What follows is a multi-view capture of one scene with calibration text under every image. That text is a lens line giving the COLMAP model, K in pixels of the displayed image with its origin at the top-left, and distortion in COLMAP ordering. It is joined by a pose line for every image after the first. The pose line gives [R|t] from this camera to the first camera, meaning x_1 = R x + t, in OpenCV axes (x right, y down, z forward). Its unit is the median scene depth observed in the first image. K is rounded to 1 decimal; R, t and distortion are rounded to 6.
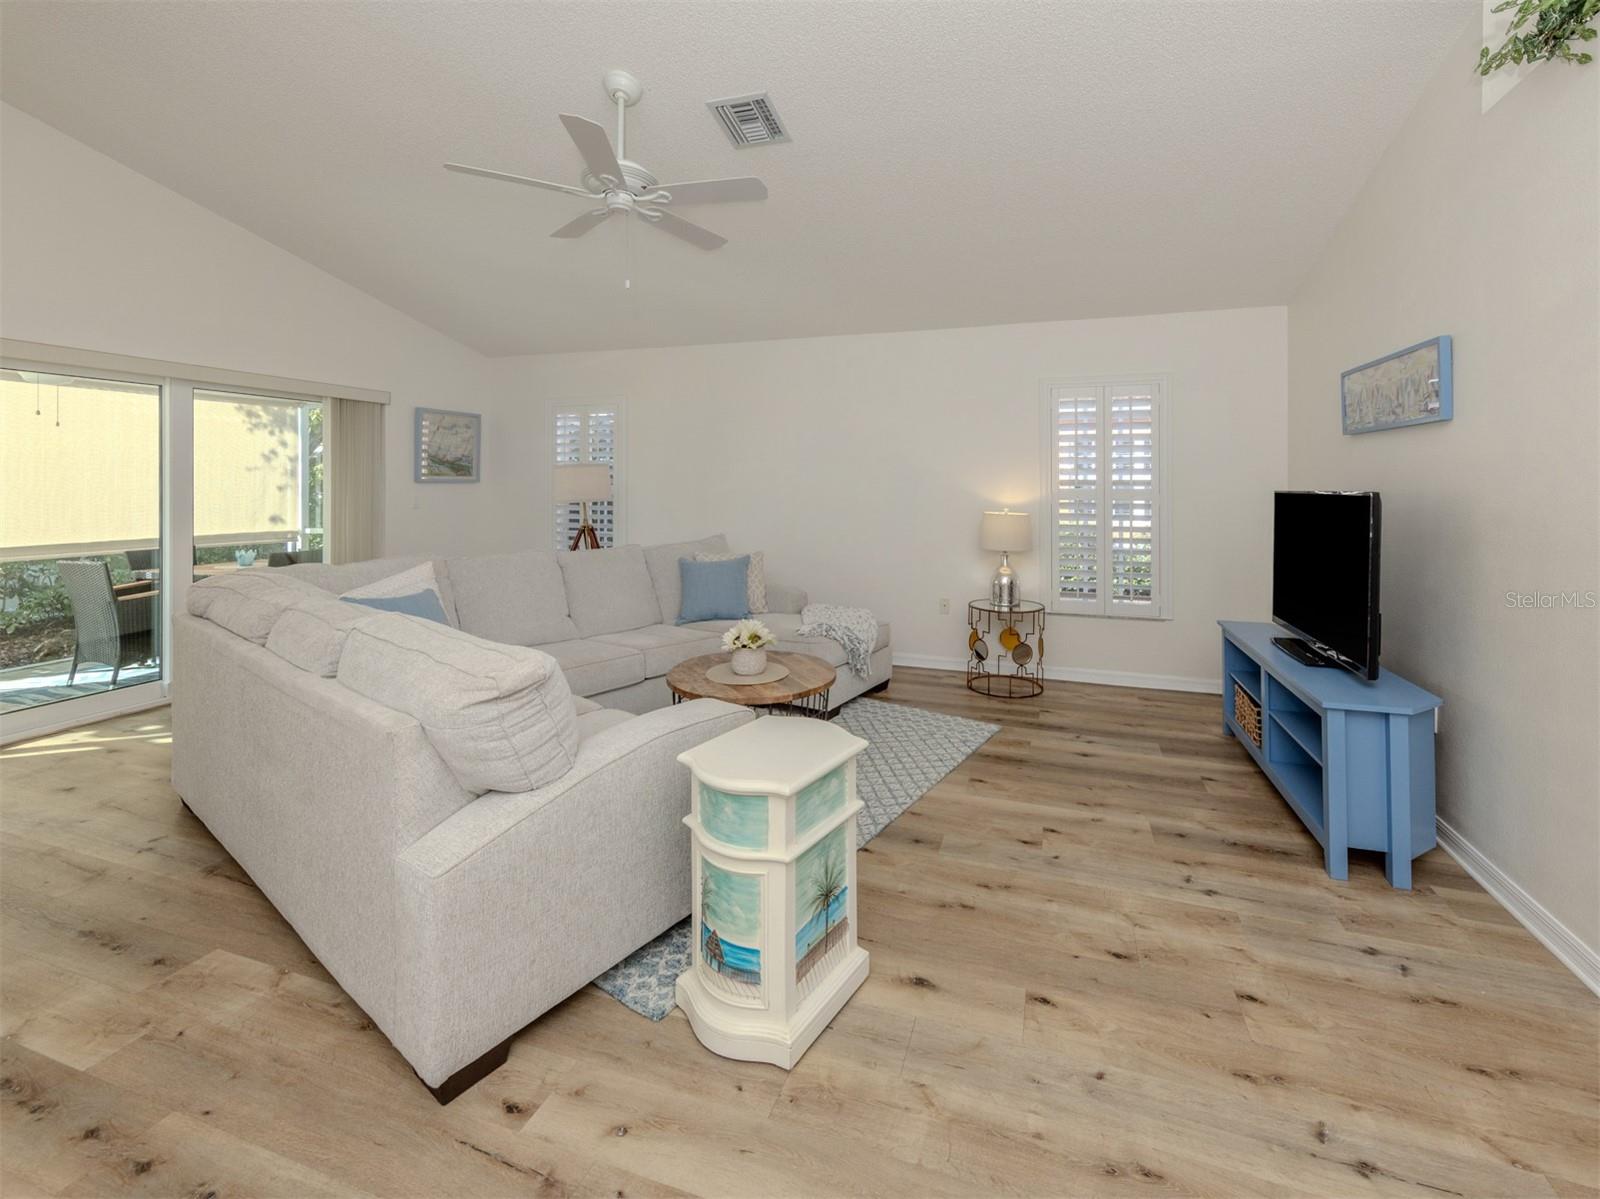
lens RADIAL K [[662.1, 0, 850.5], [0, 662.1, 480.0], [0, 0, 1]] dist [0.017402, -0.000555]
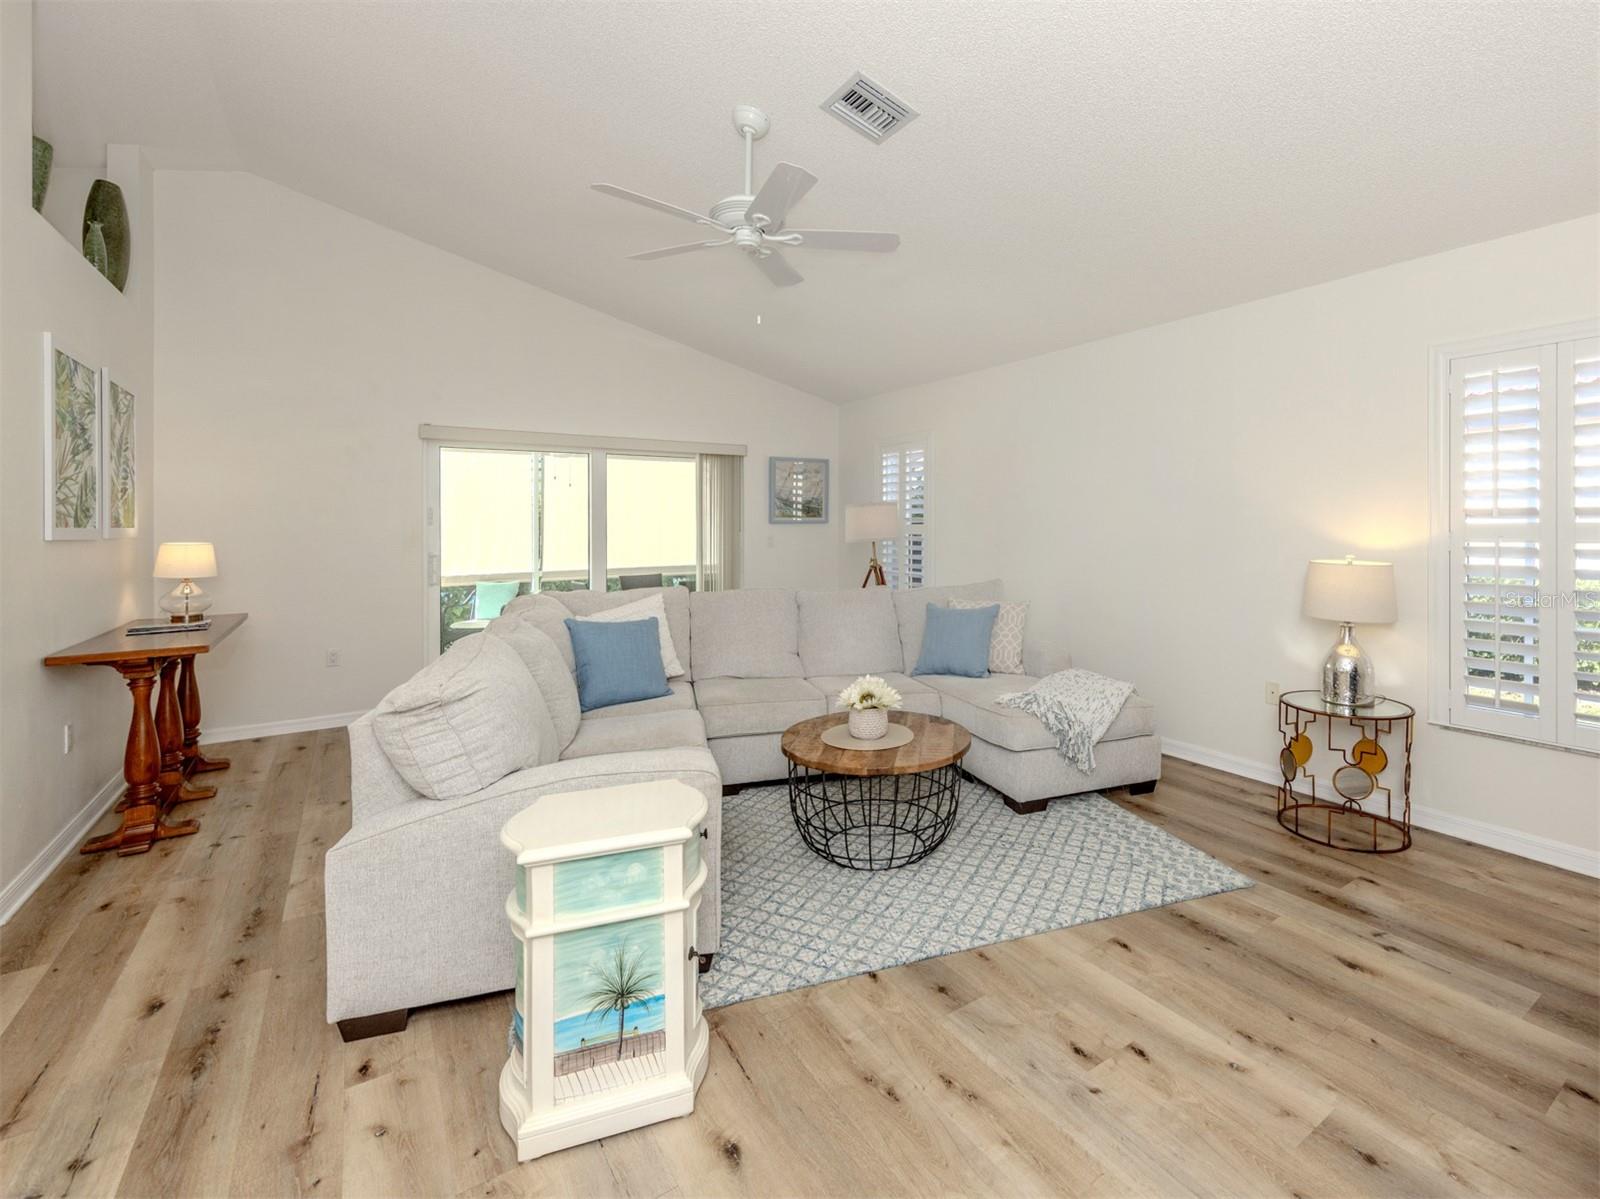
lens RADIAL K [[727.2, 0, 901.7], [0, 727.2, 520.1], [0, 0, 1]] dist [0.010946, 0.000033]
pose [[0.807227, -0.013122, -0.590095, 0.321699], [0.014850, 0.999888, -0.001920, 0.004476], [0.590054, -0.007213, 0.807331, 0.174024]]
